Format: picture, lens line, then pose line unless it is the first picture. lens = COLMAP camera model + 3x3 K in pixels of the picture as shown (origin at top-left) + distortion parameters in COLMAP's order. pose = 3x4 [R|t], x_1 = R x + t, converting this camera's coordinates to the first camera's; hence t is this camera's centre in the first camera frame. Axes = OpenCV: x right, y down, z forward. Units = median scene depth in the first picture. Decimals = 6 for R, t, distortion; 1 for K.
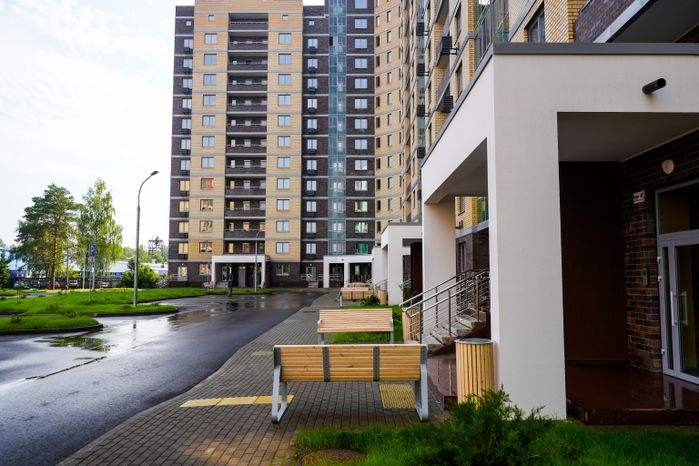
lens RADIAL K [[524.4, 0, 349.5], [0, 524.4, 233.0], [0, 0, 1]] dist [-0.007717, -0.000934]
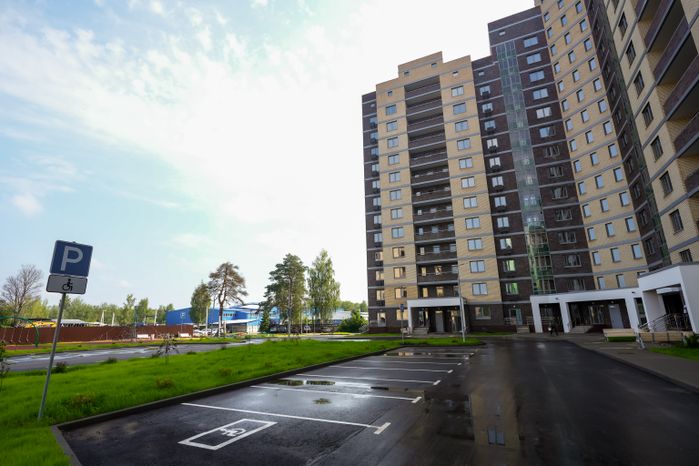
lens RADIAL K [[335.6, 0, 351.9], [0, 335.6, 233.5], [0, 0, 1]] dist [-0.002667, 0.000564]
pose [[0.911239, -0.120128, -0.393970, -0.085621], [0.050792, 0.981996, -0.181947, 0.027479], [0.408733, 0.145787, 0.900935, 0.340727]]
